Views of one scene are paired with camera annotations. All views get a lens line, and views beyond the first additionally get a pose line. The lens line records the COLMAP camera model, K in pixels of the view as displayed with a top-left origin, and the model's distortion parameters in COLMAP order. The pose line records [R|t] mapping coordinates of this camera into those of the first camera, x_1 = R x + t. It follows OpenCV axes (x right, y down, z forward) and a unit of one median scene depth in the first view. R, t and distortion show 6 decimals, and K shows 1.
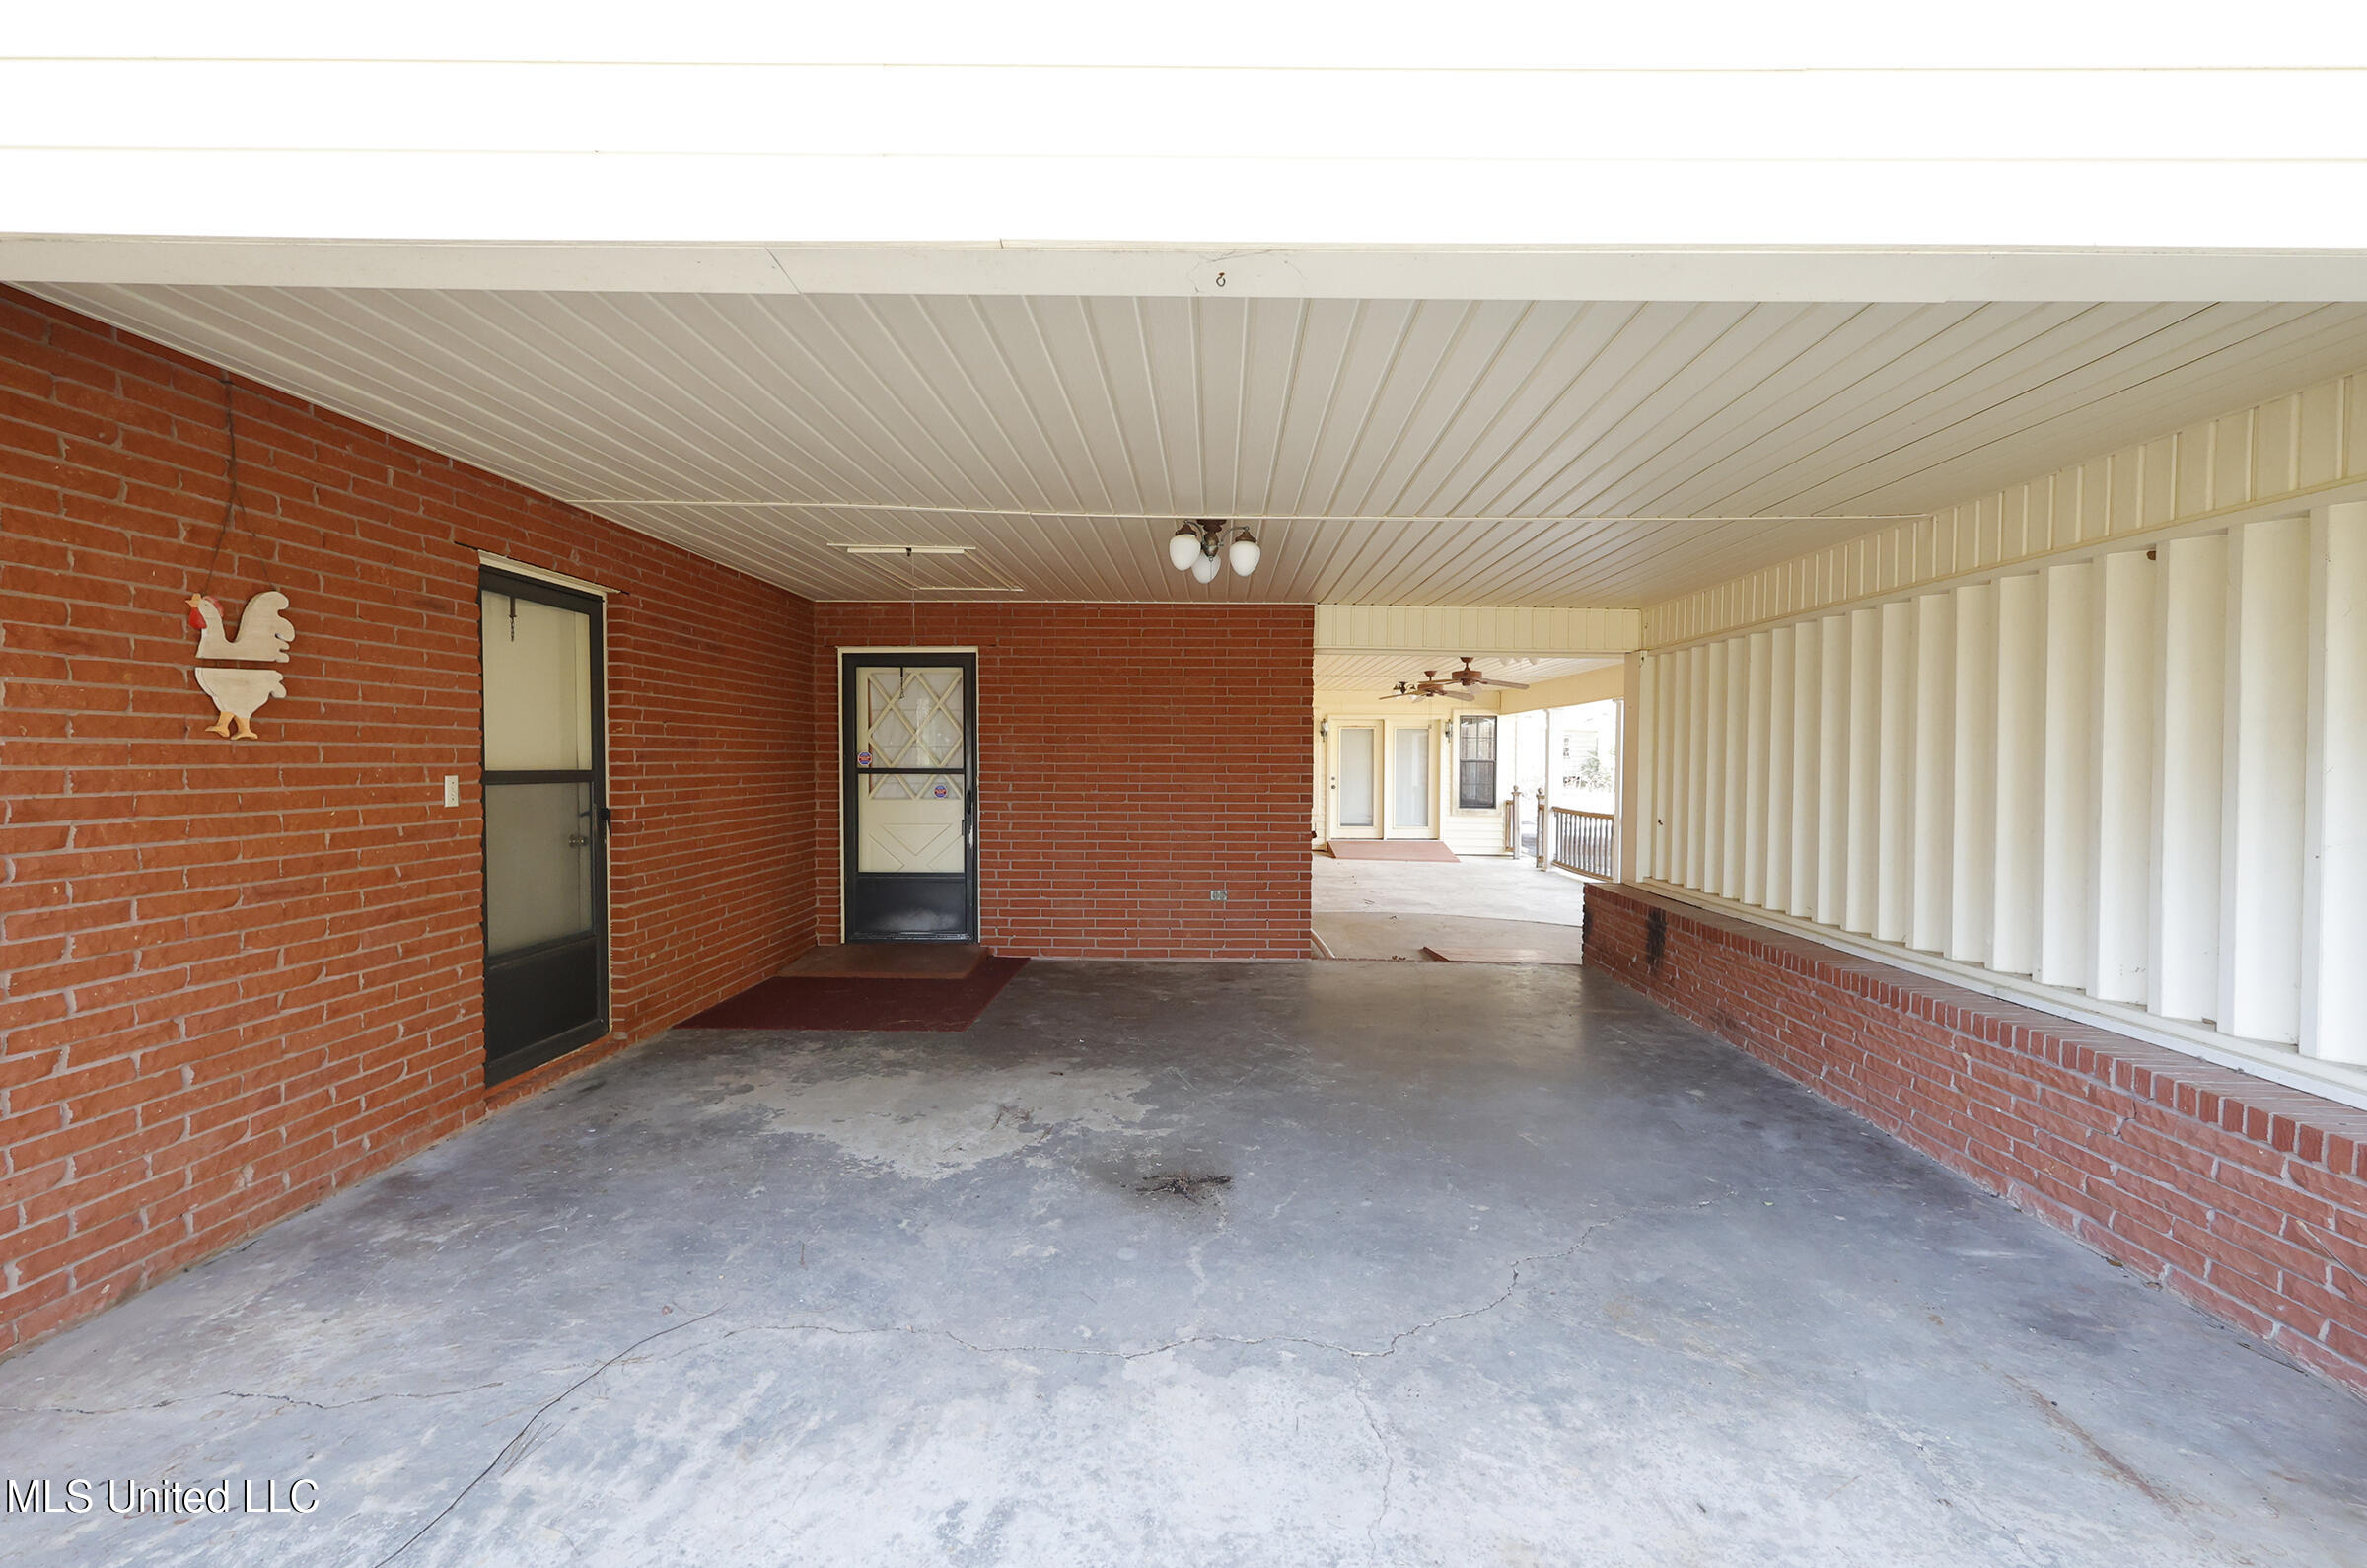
lens RADIAL K [[1101.4, 0, 1222.8], [0, 1101.4, 784.0], [0, 0, 1]] dist [0.001536, -0.000197]
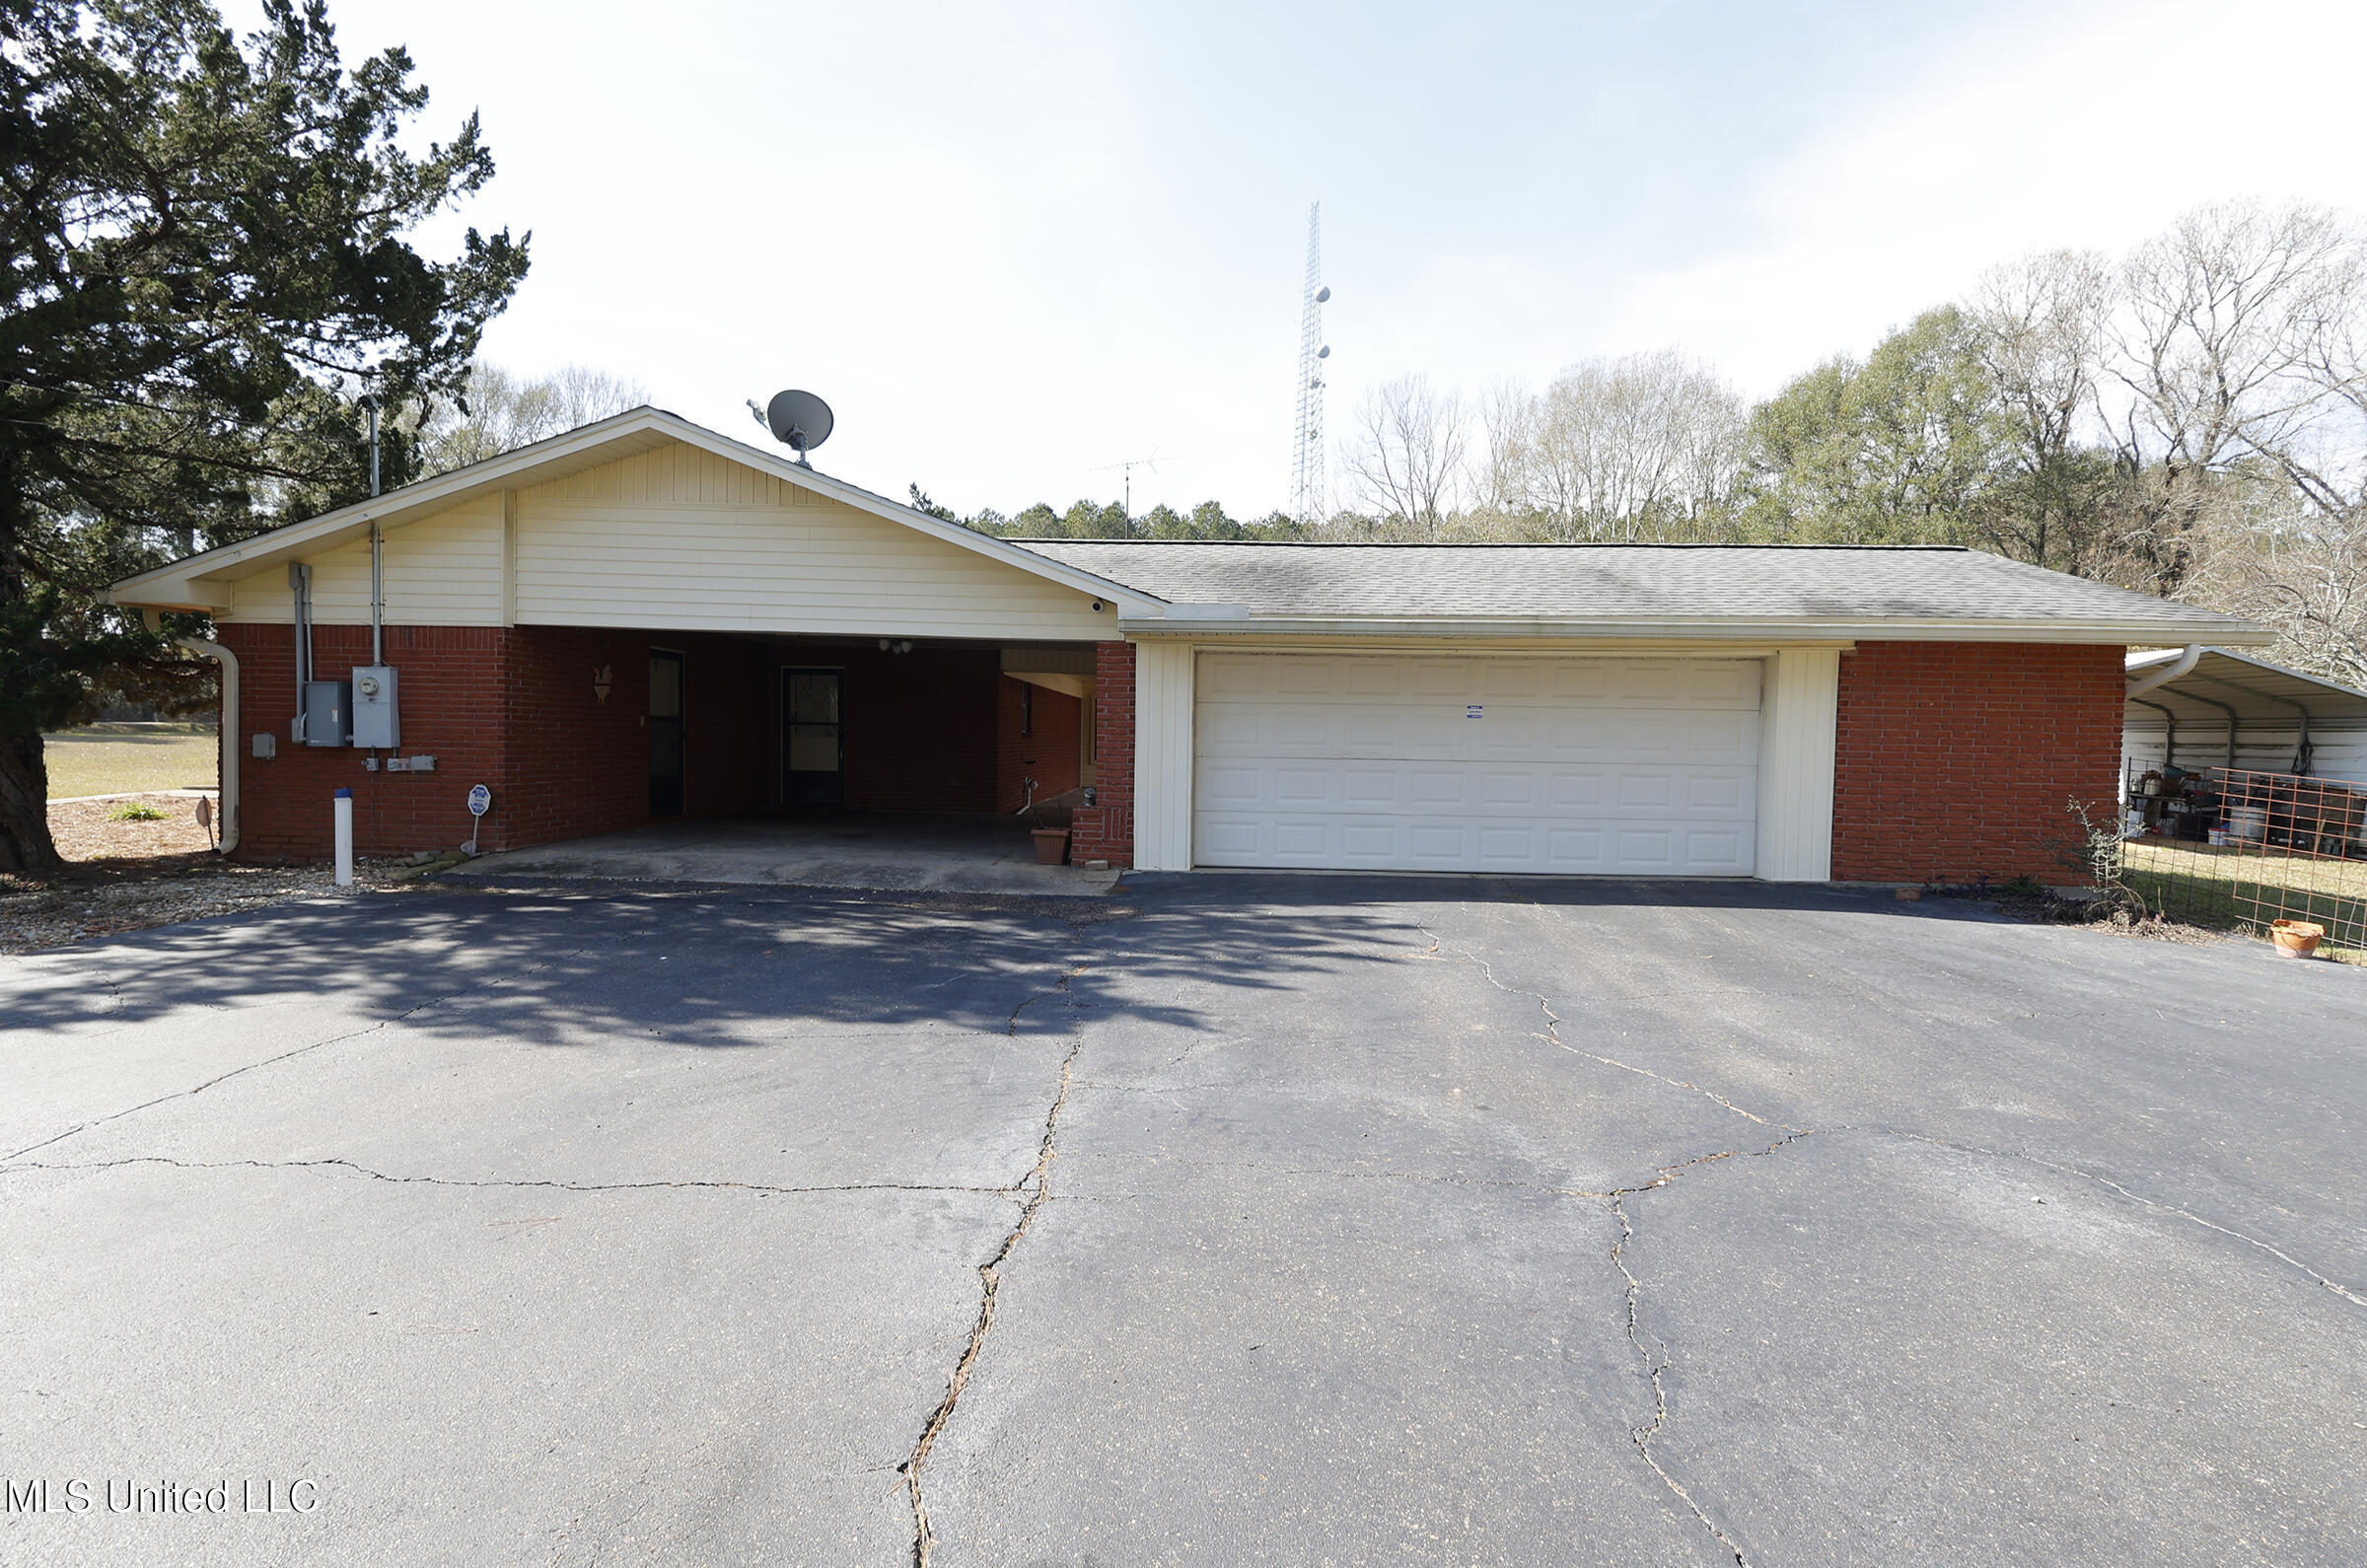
lens RADIAL K [[1074.3, 0, 1183.5], [0, 1074.3, 784.0], [0, 0, 1]] dist [-0.013225, -0.000290]
pose [[0.999320, 0.013243, -0.034420, 0.525242], [-0.012576, 0.999730, 0.019515, 0.057745], [0.034669, -0.019068, 0.999217, -1.099211]]
